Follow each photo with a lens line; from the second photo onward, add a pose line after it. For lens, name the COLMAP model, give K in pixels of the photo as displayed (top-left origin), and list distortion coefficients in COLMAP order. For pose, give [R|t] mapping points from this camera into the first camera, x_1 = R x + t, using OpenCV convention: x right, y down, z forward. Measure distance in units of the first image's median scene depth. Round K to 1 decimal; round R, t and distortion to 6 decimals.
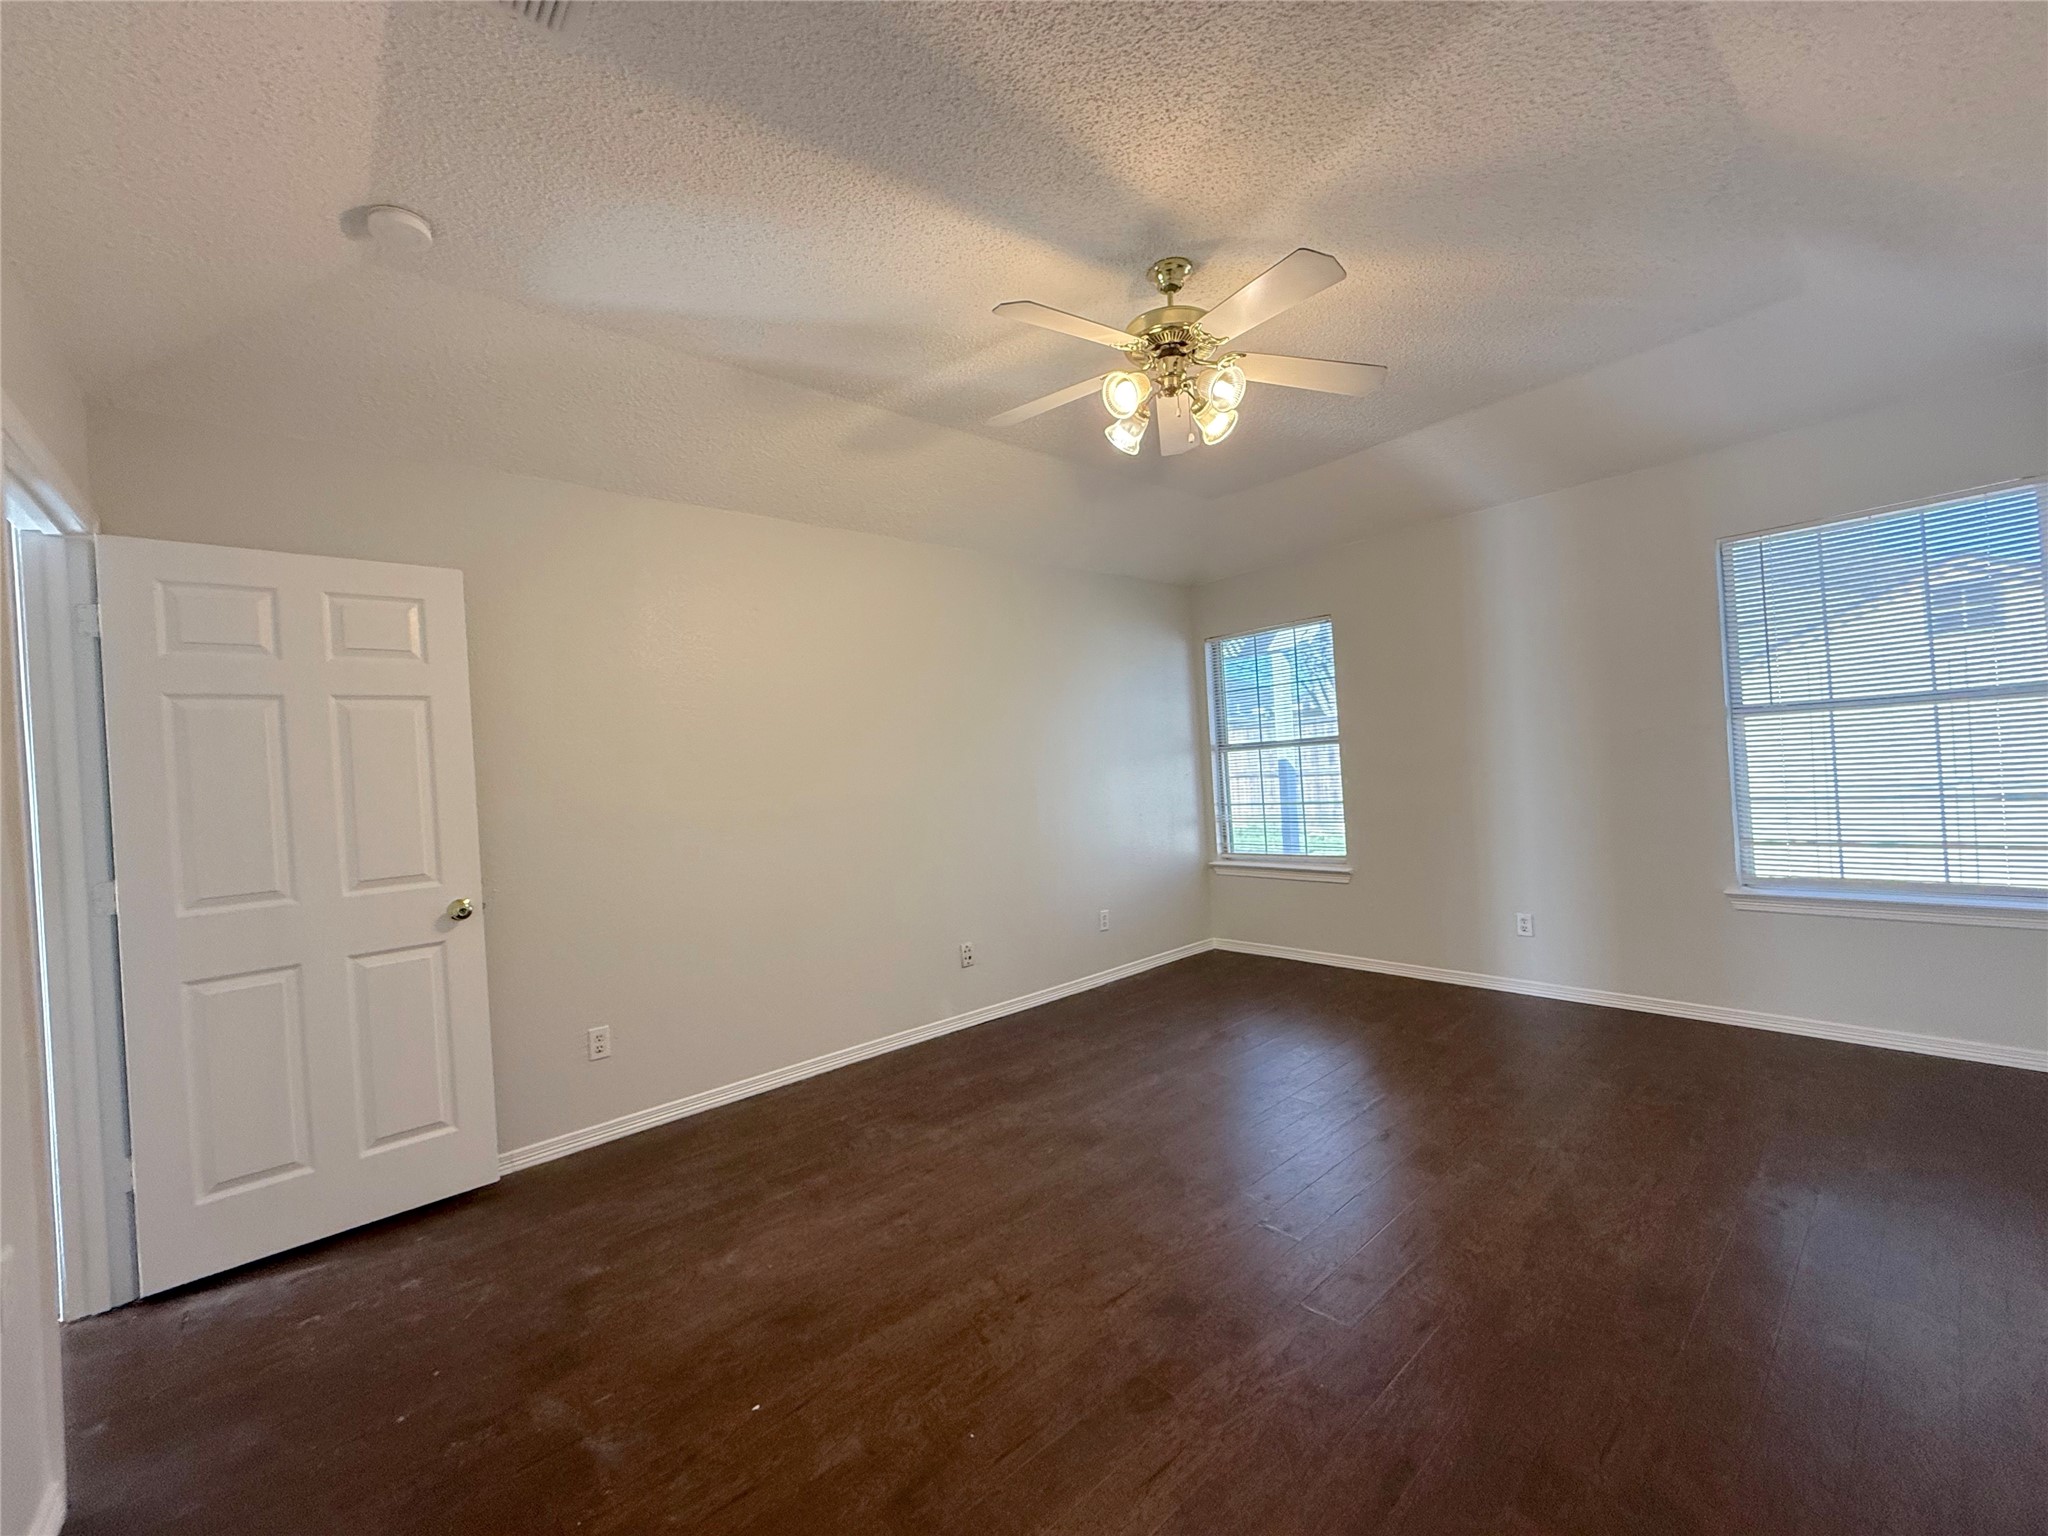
lens RADIAL K [[799.8, 0, 1024.0], [0, 799.8, 768.0], [0, 0, 1]] dist [0.020690, -0.000033]
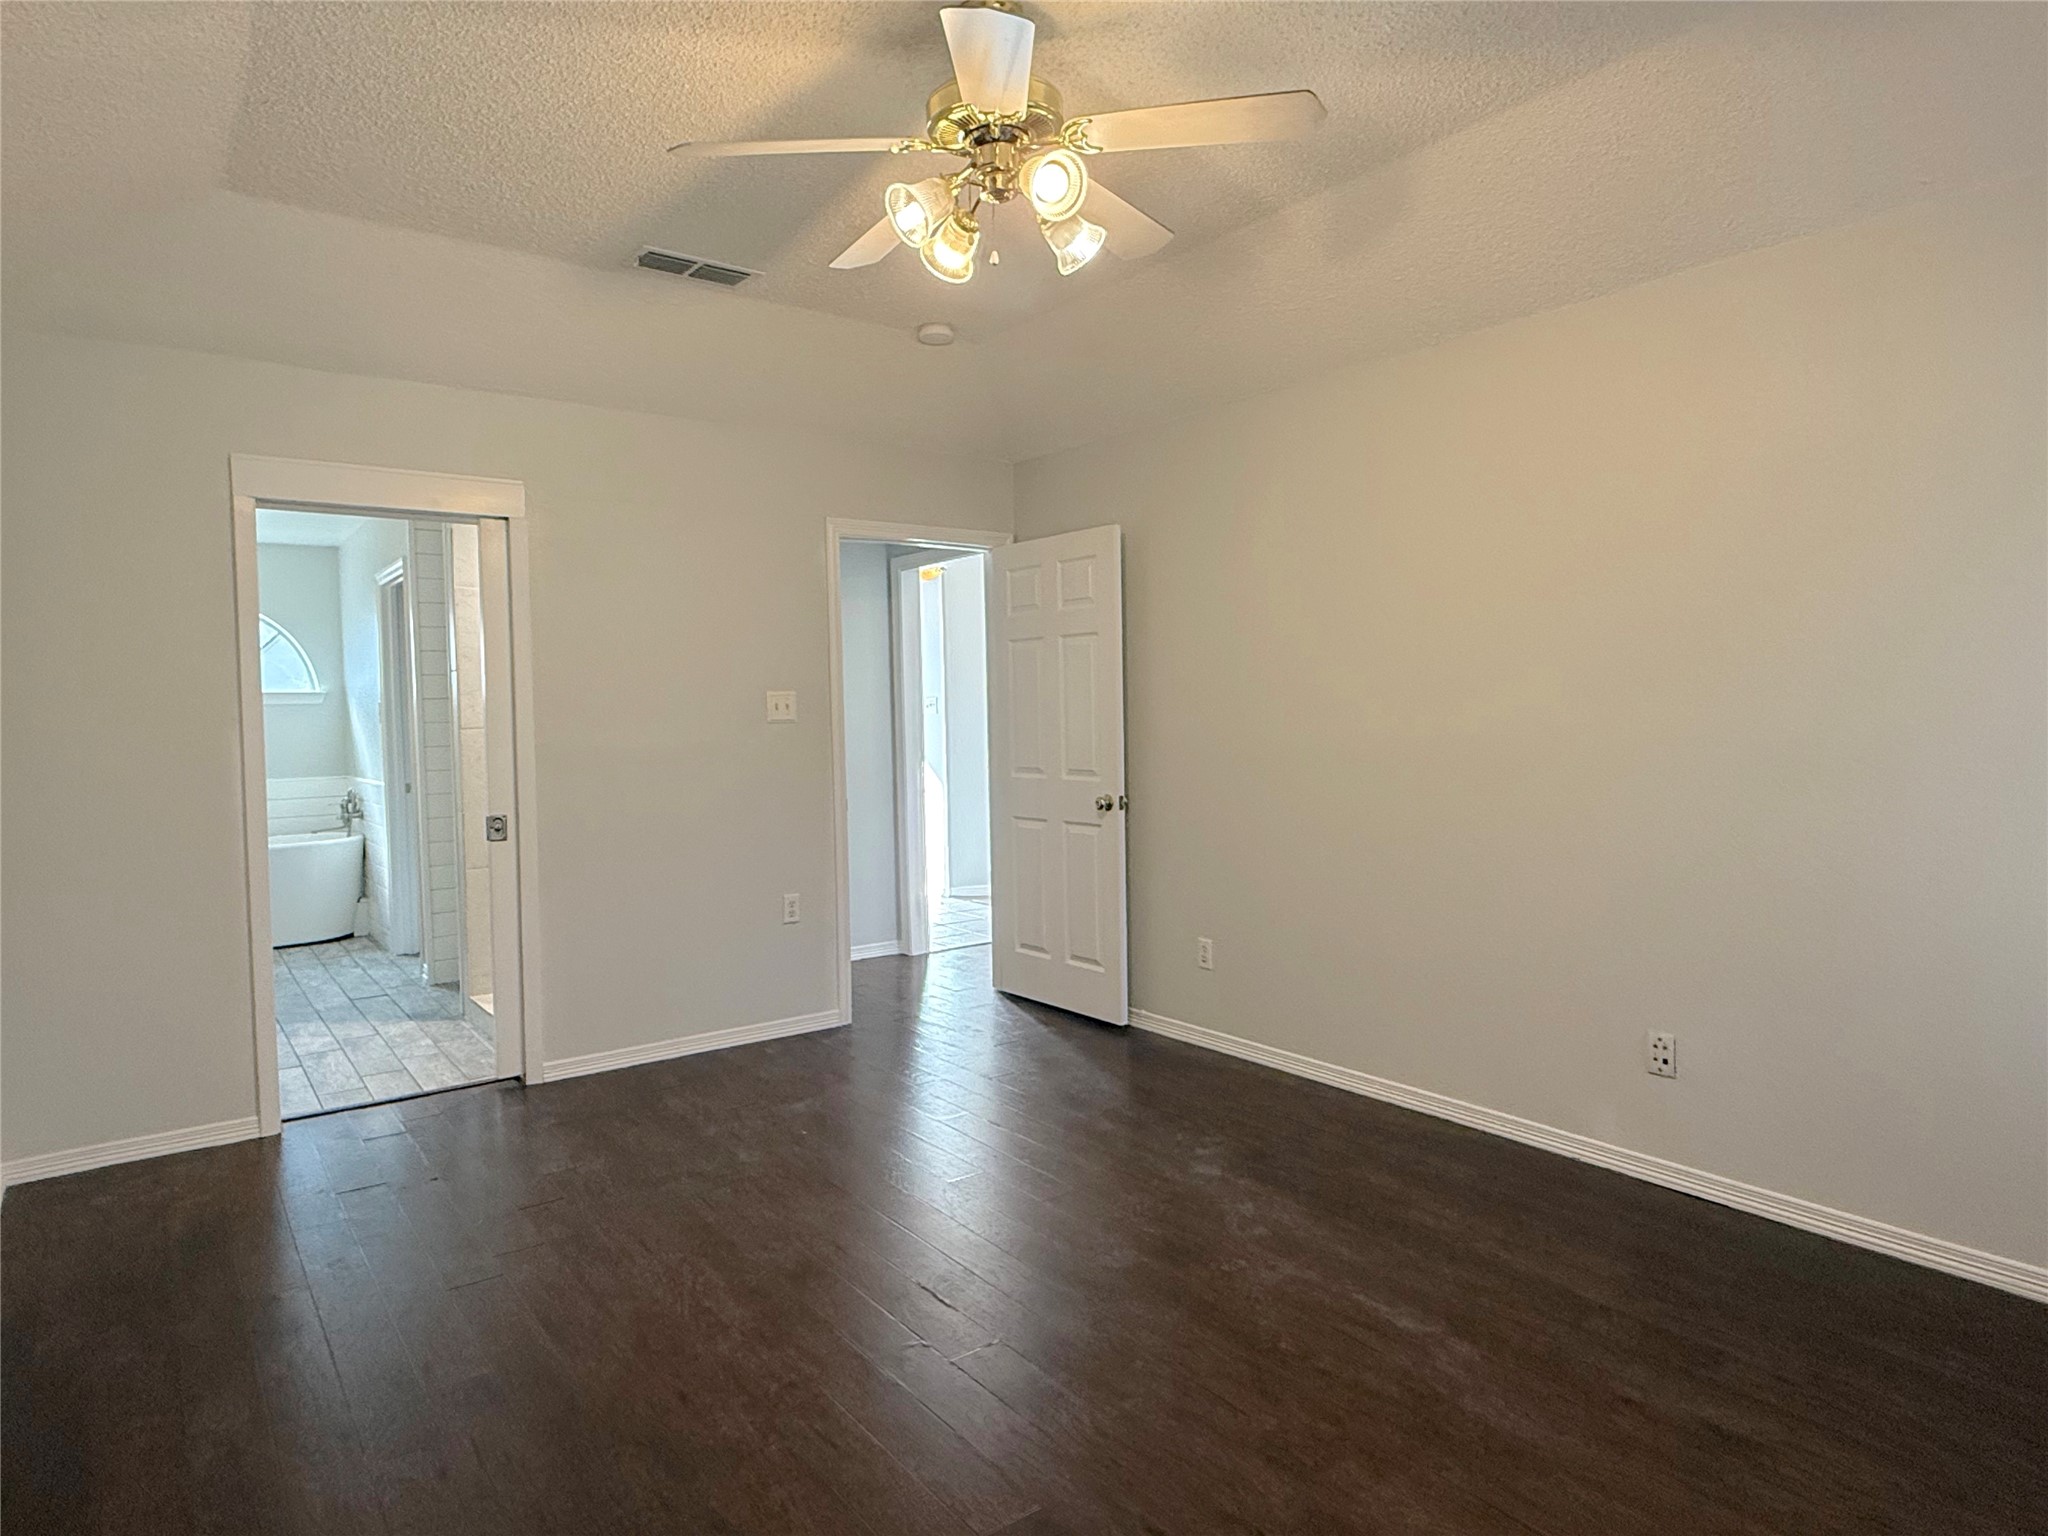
lens RADIAL K [[1186.4, 0, 1024.0], [0, 1186.4, 768.0], [0, 0, 1]] dist [-0.001248, -0.000272]
pose [[-0.063594, 0.107058, -0.992217, 1.122185], [0.018560, 0.994184, 0.106080, -0.074243], [0.997803, -0.011669, -0.065211, 0.985742]]
